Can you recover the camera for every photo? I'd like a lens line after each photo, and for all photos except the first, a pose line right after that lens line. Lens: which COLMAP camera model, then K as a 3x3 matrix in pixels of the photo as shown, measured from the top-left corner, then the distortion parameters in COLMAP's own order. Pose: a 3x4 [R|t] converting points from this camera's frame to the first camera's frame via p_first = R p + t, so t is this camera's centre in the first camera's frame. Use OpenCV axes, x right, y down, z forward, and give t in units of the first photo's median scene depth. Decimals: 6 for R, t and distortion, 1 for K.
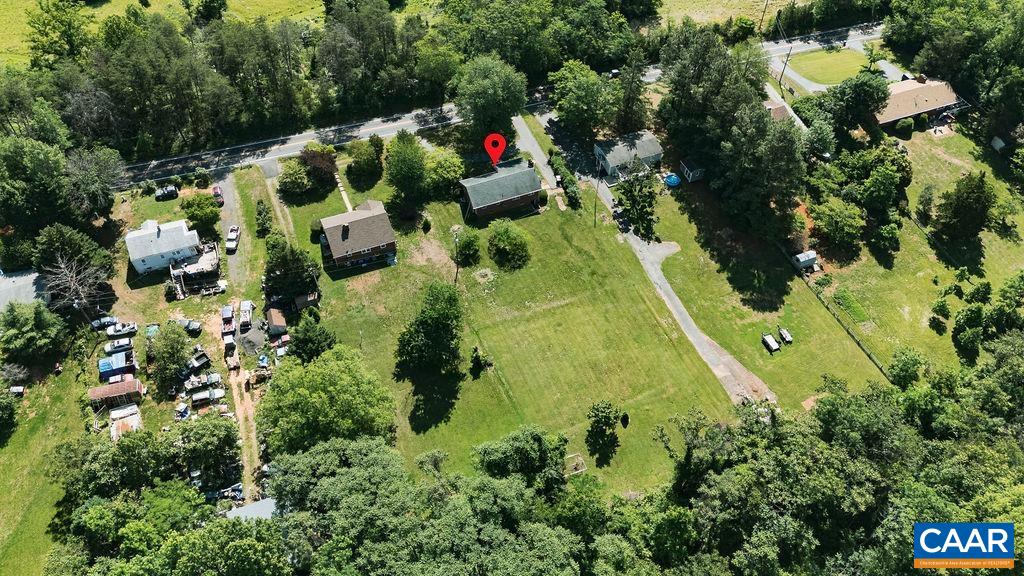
lens RADIAL K [[750.6, 0, 510.4], [0, 750.6, 287.5], [0, 0, 1]] dist [0.086700, -0.085216]
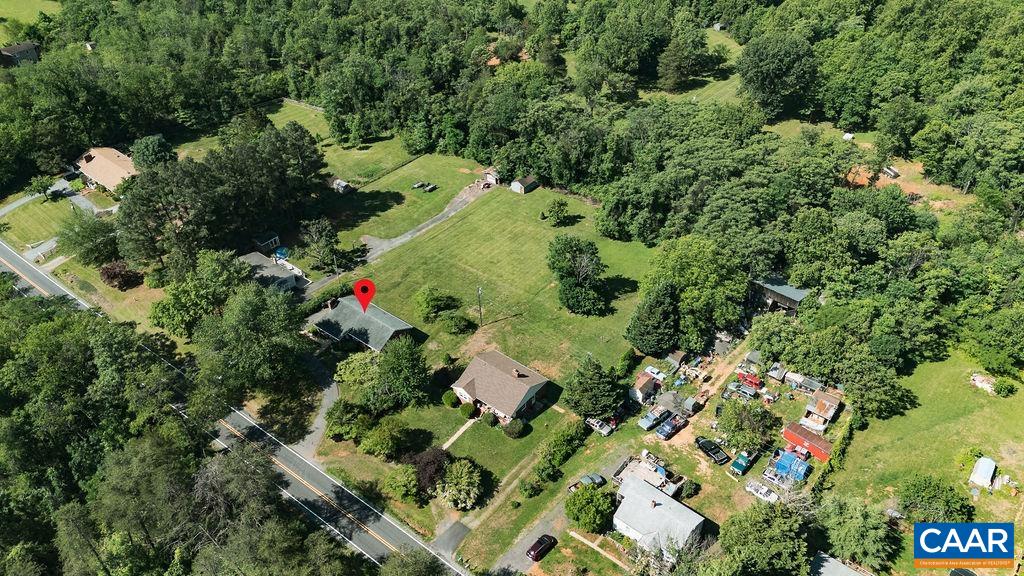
lens RADIAL K [[750.6, 0, 512.8], [0, 750.6, 286.7], [0, 0, 1]] dist [0.086700, -0.085216]
pose [[-0.491617, -0.538116, 0.684649, -0.741493], [0.678144, 0.256644, 0.688661, -0.694394], [-0.546291, 0.802848, 0.238749, 0.683752]]
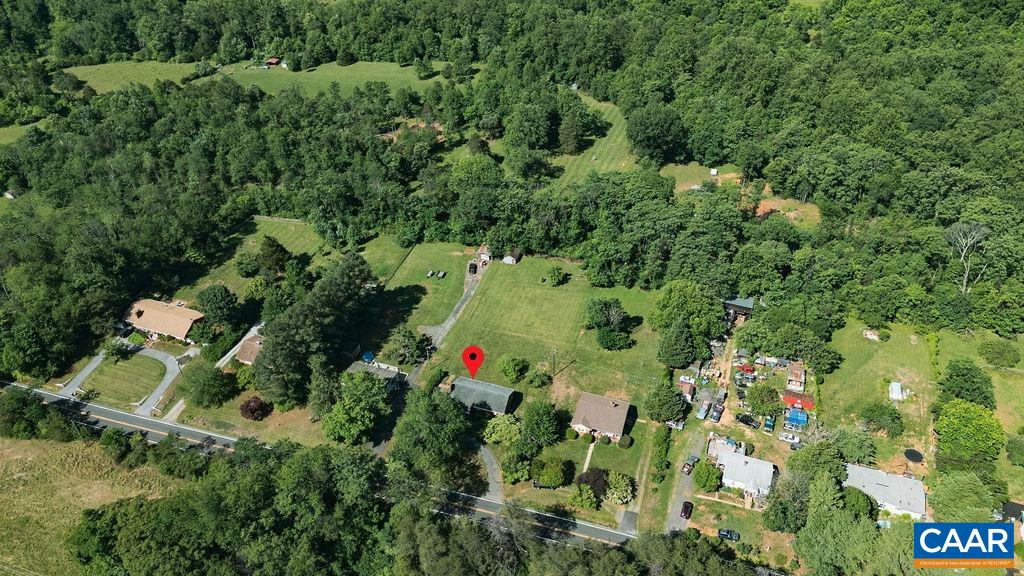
lens RADIAL K [[750.6, 0, 510.4], [0, 750.6, 286.4], [0, 0, 1]] dist [0.086700, -0.085216]
pose [[-0.760134, -0.401768, 0.510665, -0.640095], [0.509509, 0.119173, 0.852173, -1.247954], [-0.403233, 0.907954, 0.114117, 0.713432]]
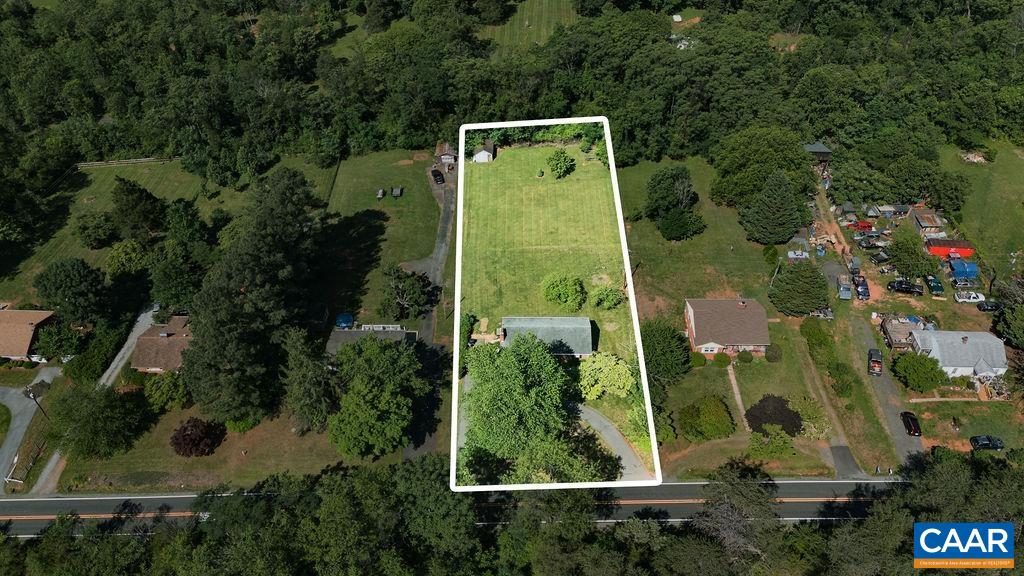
lens RADIAL K [[750.6, 0, 509.2], [0, 750.6, 286.9], [0, 0, 1]] dist [0.086700, -0.085216]
pose [[-0.919977, -0.259112, 0.294113, -0.215989], [0.309911, -0.021420, 0.950524, -0.983698], [-0.239992, 0.965610, 0.100007, 0.921744]]
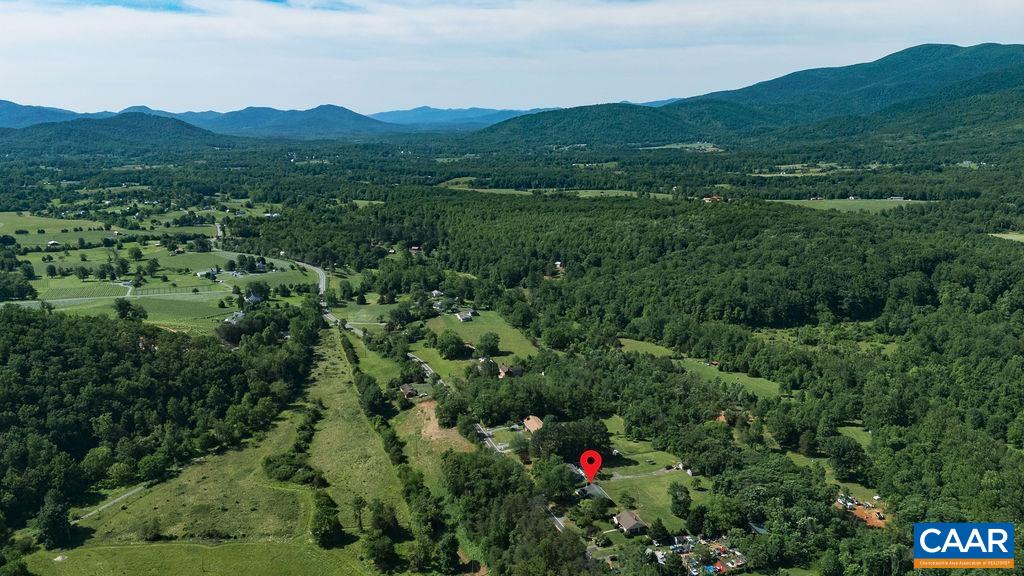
lens RADIAL K [[750.6, 0, 512.1], [0, 750.6, 278.4], [0, 0, 1]] dist [0.086700, -0.085216]
pose [[0.048009, -0.216161, 0.975177, -2.429814], [0.775175, 0.623765, 0.100103, -1.102921], [-0.629919, 0.751127, 0.197509, 0.157442]]
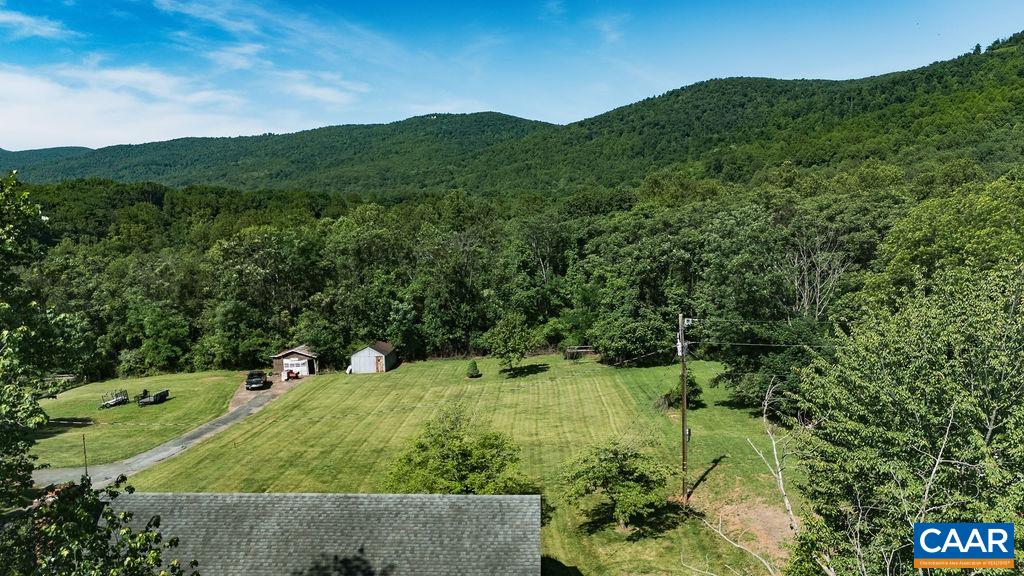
lens RADIAL K [[750.6, 0, 510.8], [0, 750.6, 285.6], [0, 0, 1]] dist [0.086700, -0.085216]
pose [[-0.907400, -0.030632, 0.419151, -0.125538], [0.328102, 0.571615, 0.752068, -0.295358], [-0.262630, 0.819950, -0.508633, 1.078855]]
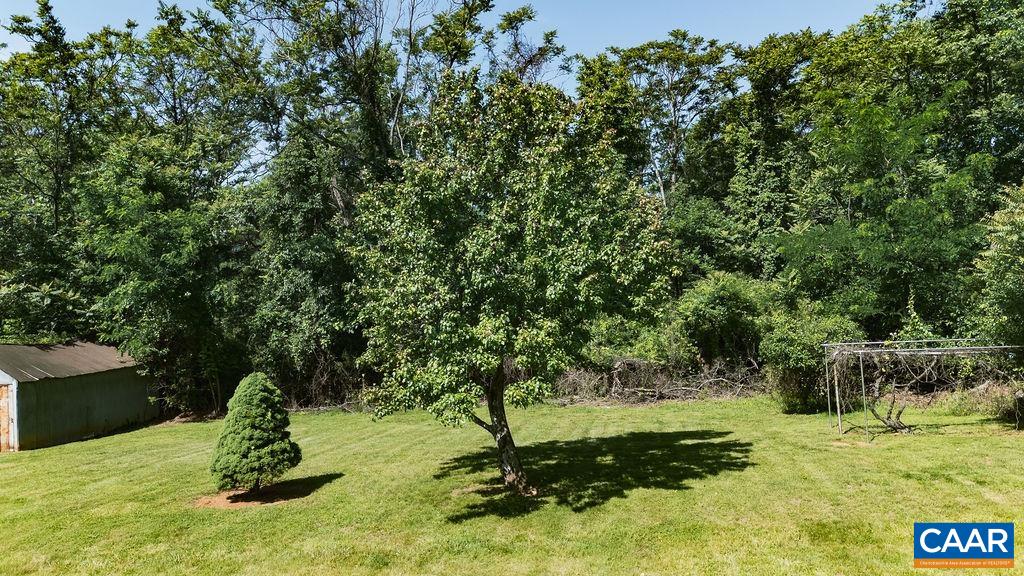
lens RADIAL K [[750.6, 0, 516.0], [0, 750.6, 280.8], [0, 0, 1]] dist [0.086700, -0.085216]
pose [[-0.851918, 0.020963, 0.523256, 0.059824], [0.406447, 0.656521, 0.635438, 0.092099], [-0.330208, 0.754016, -0.567822, 0.880730]]
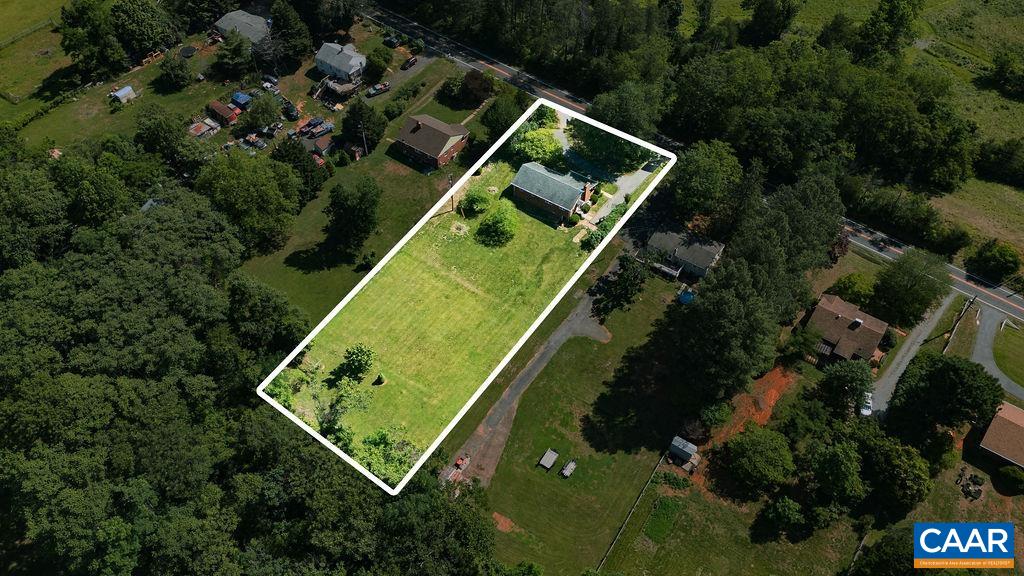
lens RADIAL K [[750.6, 0, 512.6], [0, 750.6, 285.8], [0, 0, 1]] dist [0.086700, -0.085216]
pose [[0.545014, 0.631970, -0.550976, 0.644212], [-0.647368, 0.734798, 0.202451, -0.220140], [0.532799, 0.246346, 0.809592, 0.180901]]
